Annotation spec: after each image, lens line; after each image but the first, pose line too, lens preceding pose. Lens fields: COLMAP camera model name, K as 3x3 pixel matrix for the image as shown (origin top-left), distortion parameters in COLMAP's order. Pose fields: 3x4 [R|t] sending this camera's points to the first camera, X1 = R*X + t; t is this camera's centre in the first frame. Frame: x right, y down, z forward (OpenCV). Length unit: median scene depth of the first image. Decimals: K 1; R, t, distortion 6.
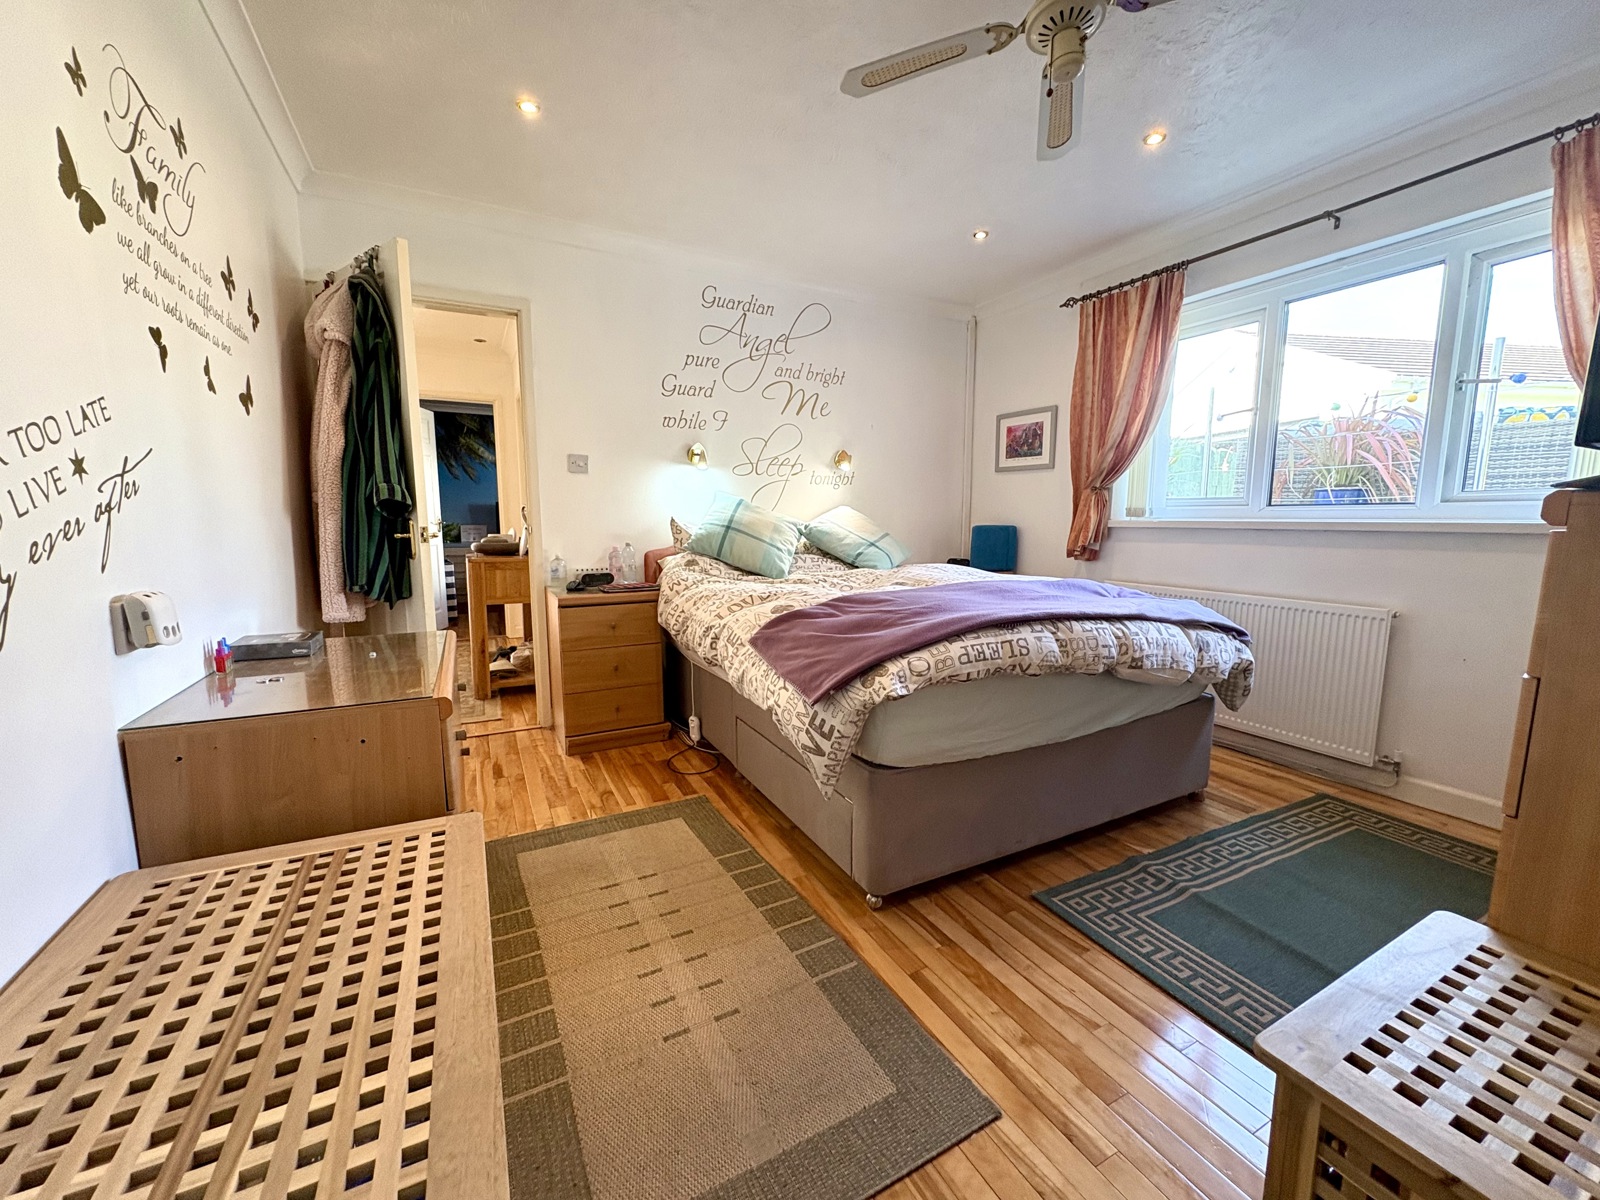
lens RADIAL K [[639.6, 0, 796.6], [0, 639.6, 598.0], [0, 0, 1]] dist [0.001043, -0.000190]
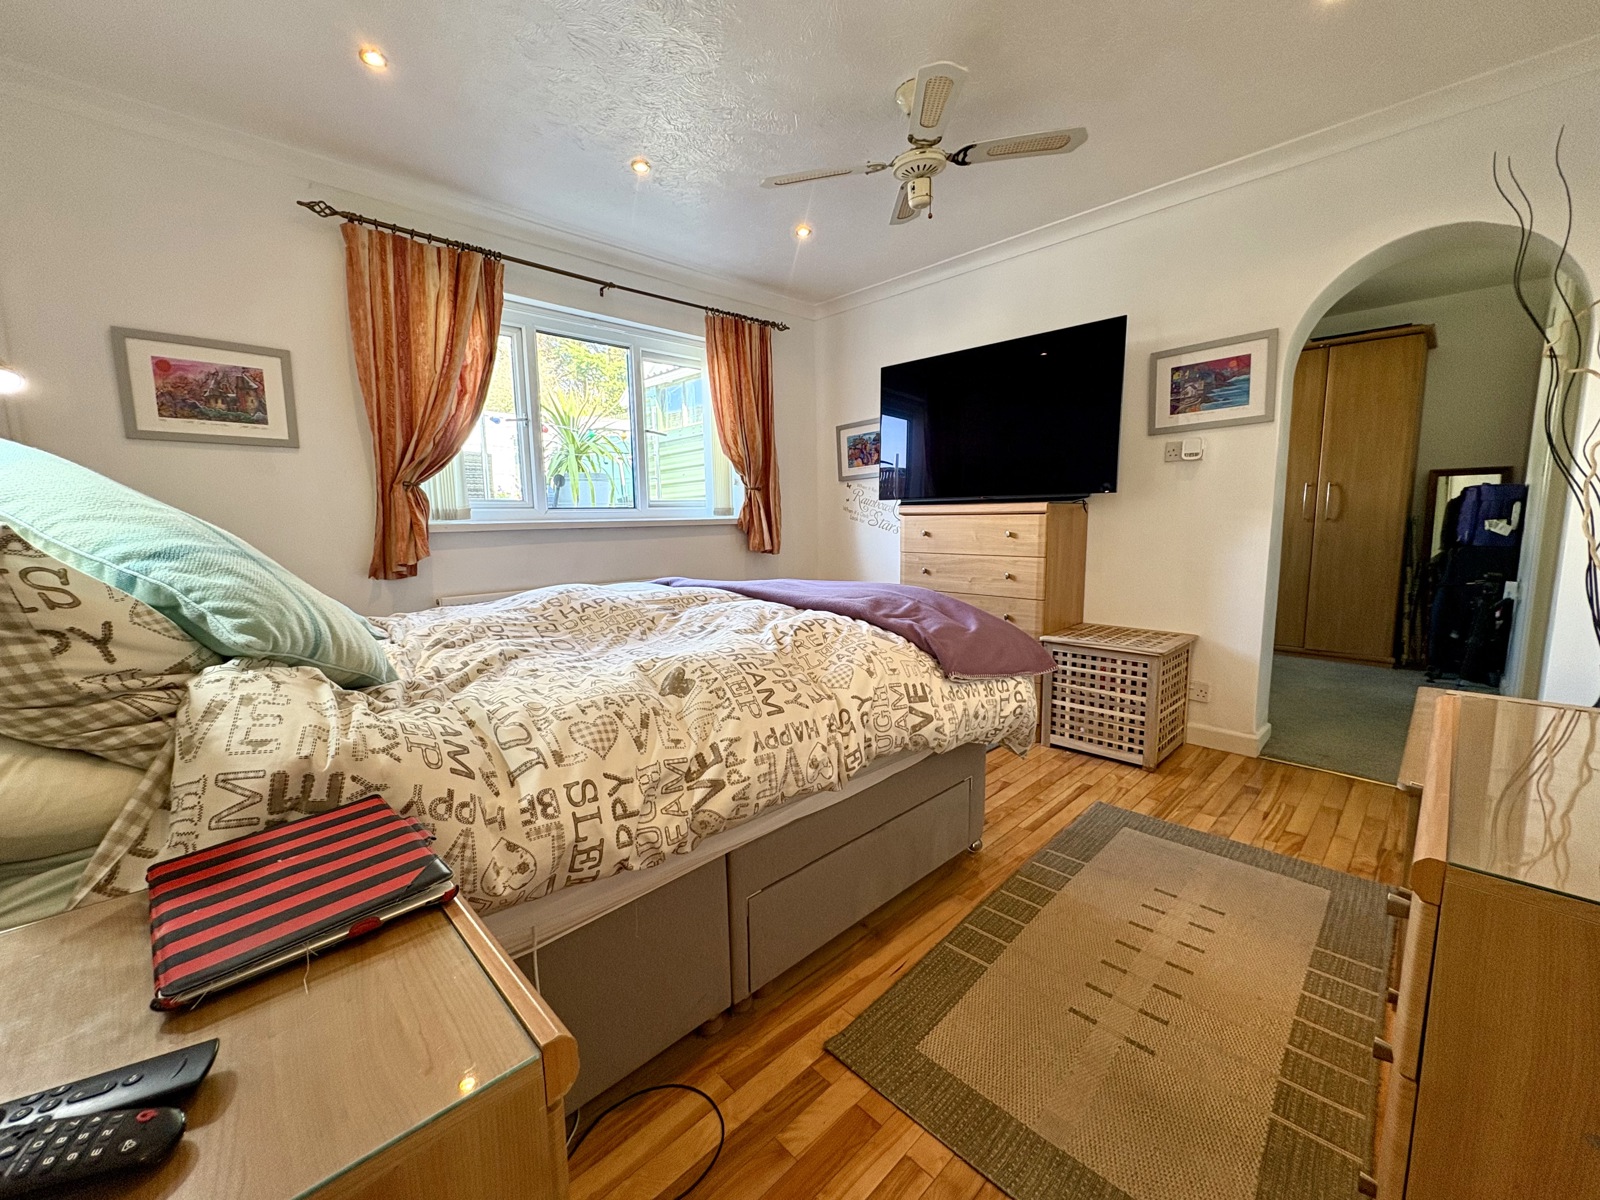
lens RADIAL K [[639.6, 0, 796.6], [0, 639.6, 598.0], [0, 0, 1]] dist [0.001043, -0.000190]
pose [[-0.289062, -0.120004, 0.949759, -0.476303], [0.136195, 0.976865, 0.164880, -0.112224], [-0.947573, 0.177013, -0.266031, 0.882060]]
